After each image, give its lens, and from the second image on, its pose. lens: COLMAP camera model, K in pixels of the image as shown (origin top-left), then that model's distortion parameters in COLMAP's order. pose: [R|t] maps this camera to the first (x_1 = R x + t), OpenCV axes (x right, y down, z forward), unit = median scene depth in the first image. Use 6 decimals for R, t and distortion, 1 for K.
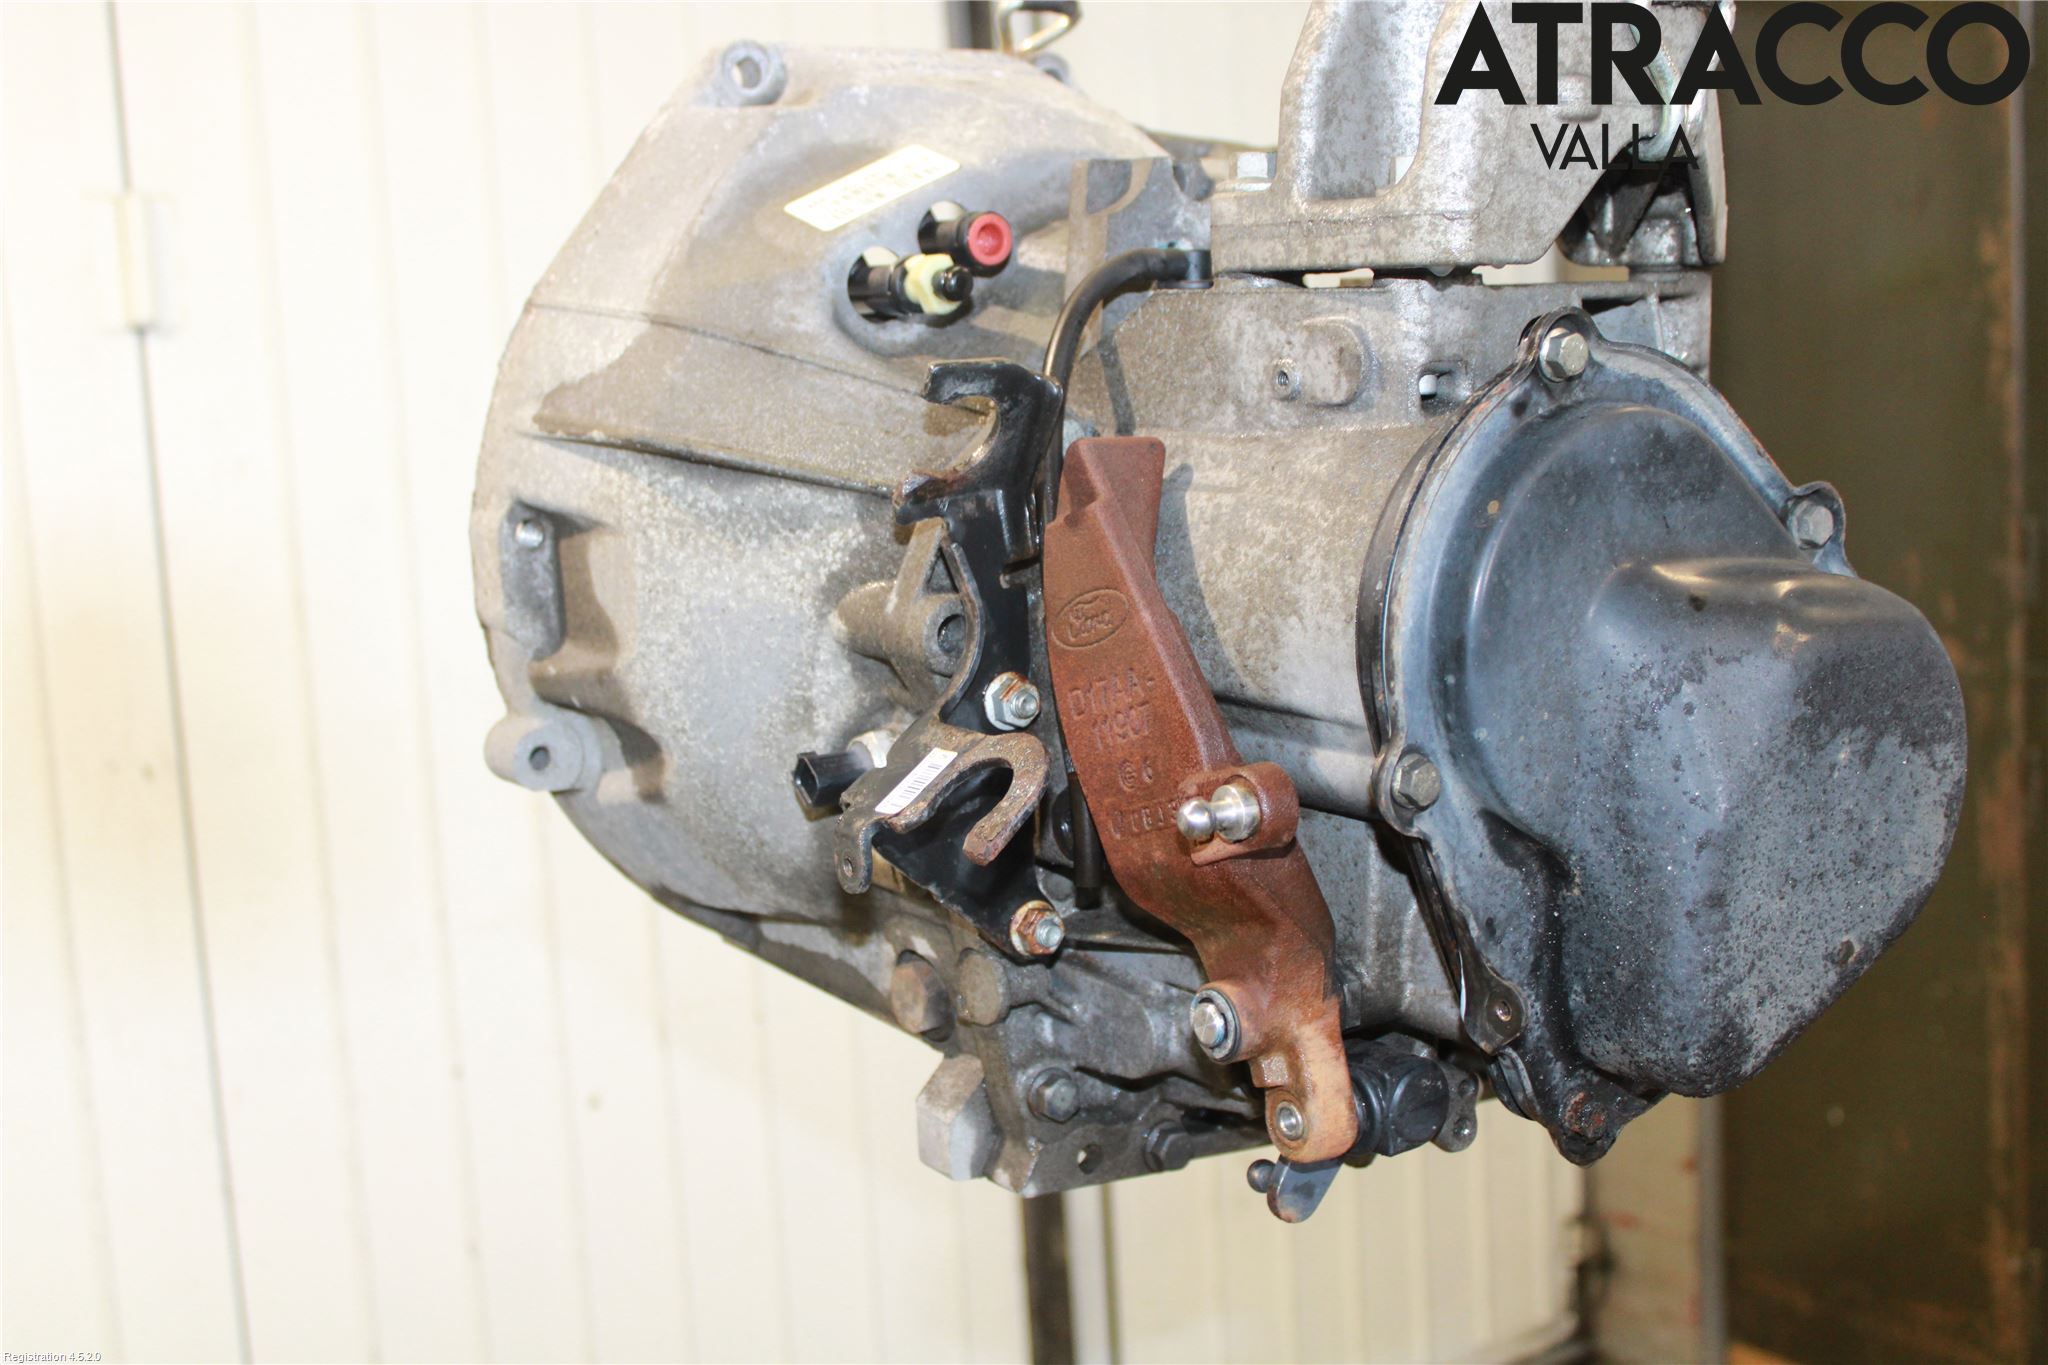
lens RADIAL K [[2364.7, 0, 1024.0], [0, 2364.7, 682.5], [0, 0, 1]] dist [-0.069202, -0.003106]
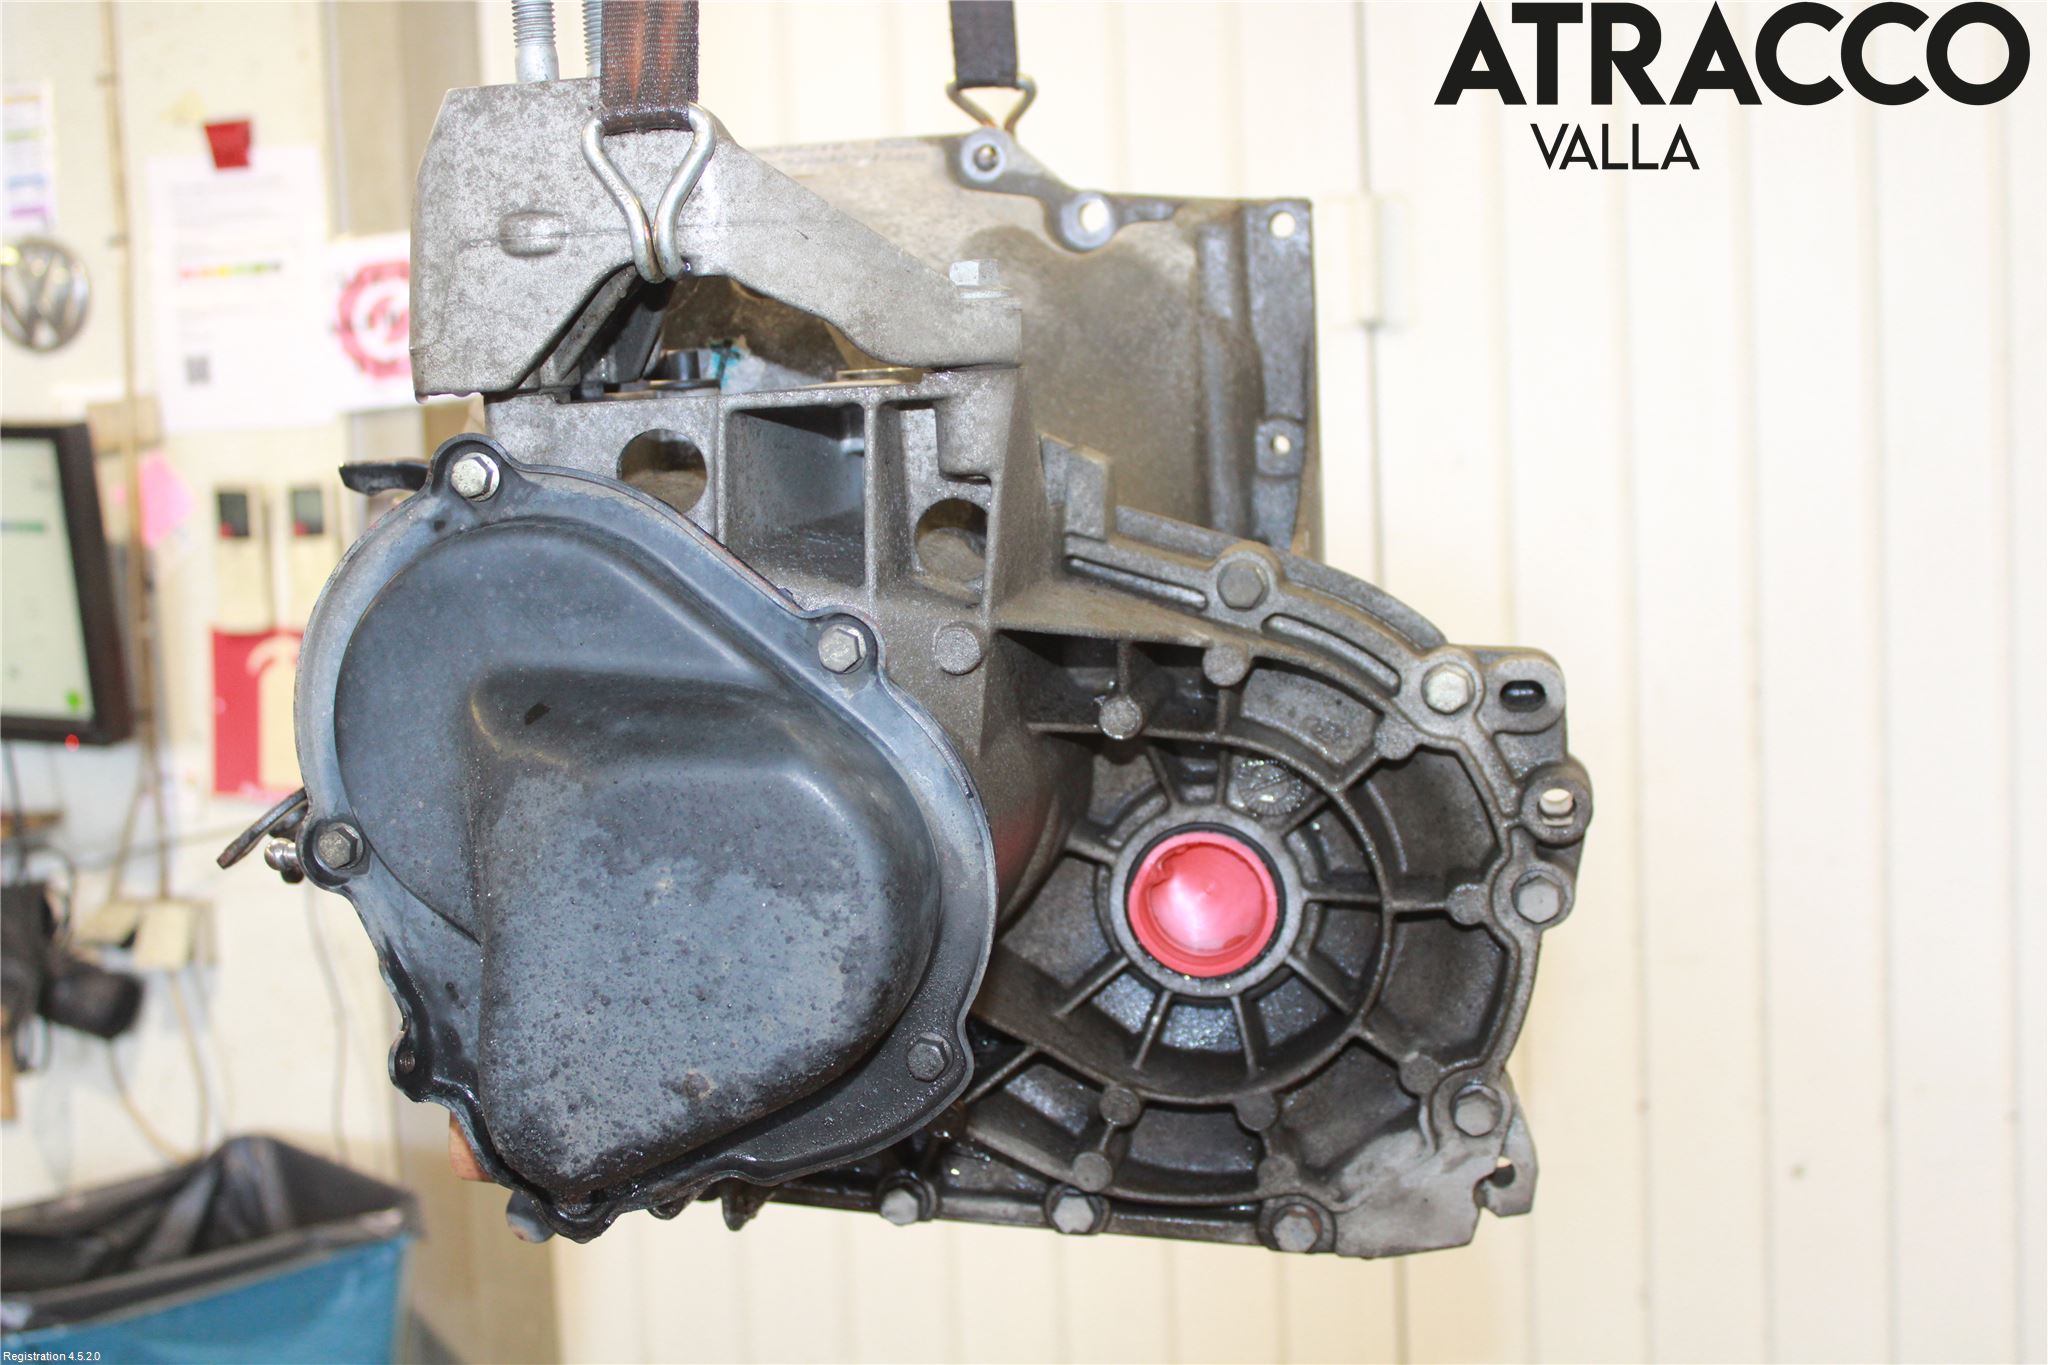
lens RADIAL K [[2603.6, 0, 1024.0], [0, 2603.6, 682.5], [0, 0, 1]] dist [-0.038148, -0.025702]
pose [[0.688283, 0.087973, -0.720089, 1.189035], [-0.081138, 0.995727, 0.044094, -0.110251], [0.720891, 0.028078, 0.692480, 0.330416]]
